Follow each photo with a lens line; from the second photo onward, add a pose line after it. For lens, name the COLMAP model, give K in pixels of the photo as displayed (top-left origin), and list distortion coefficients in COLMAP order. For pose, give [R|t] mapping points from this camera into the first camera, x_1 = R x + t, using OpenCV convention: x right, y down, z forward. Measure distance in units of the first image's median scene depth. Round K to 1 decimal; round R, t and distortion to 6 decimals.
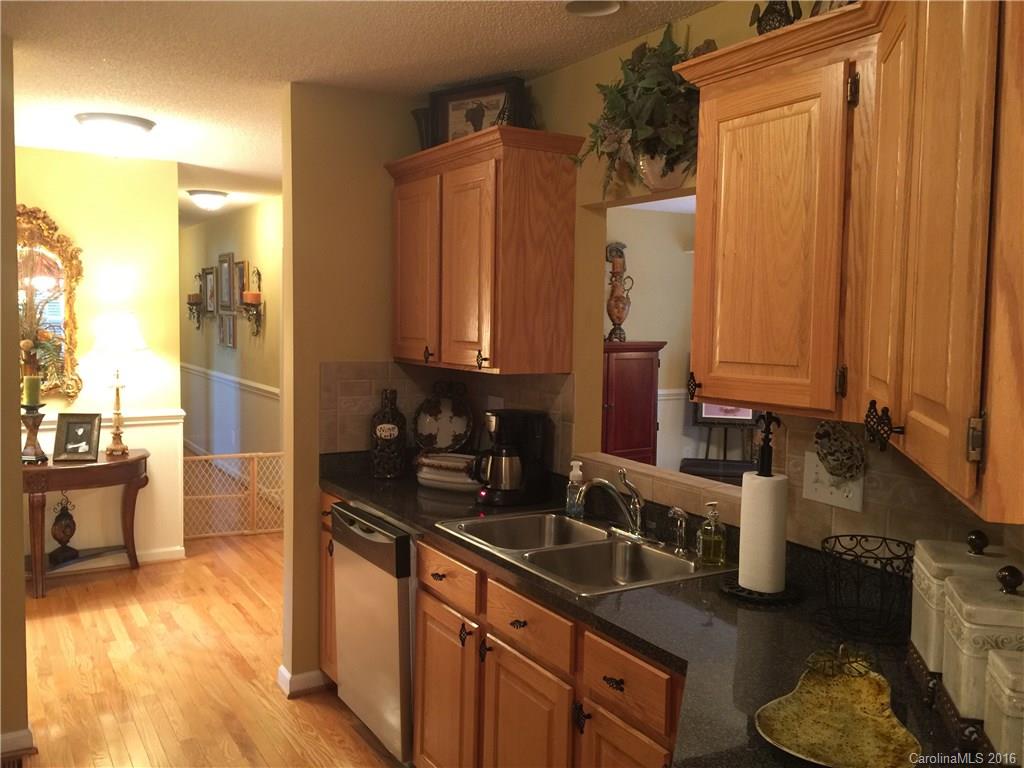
lens RADIAL K [[893.3, 0, 511.8], [0, 893.3, 382.4], [0, 0, 1]] dist [0.002061, 0.000364]
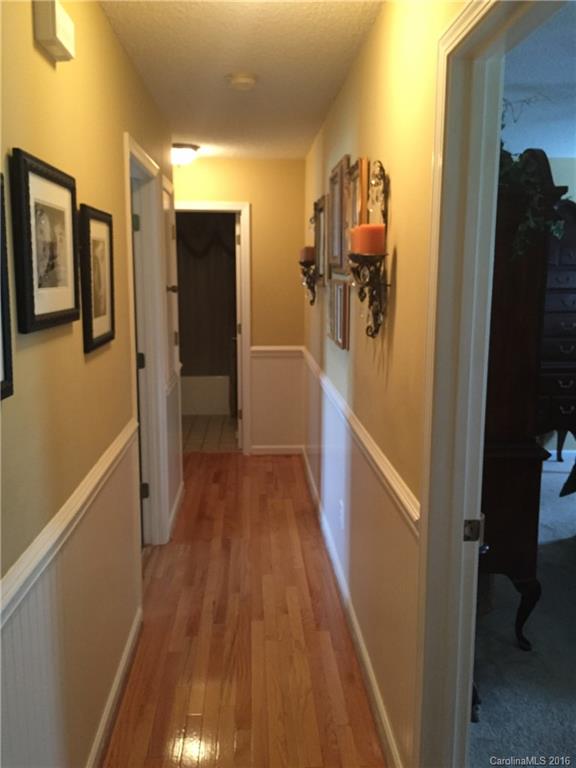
lens RADIAL K [[669.9, 0, 288.1], [0, 669.9, 383.0], [0, 0, 1]] dist [0.002061, 0.000364]
pose [[0.882325, 0.057273, -0.467143, -0.177292], [-0.018677, 0.996047, 0.086842, -0.056663], [0.470270, -0.067898, 0.879907, 0.713375]]
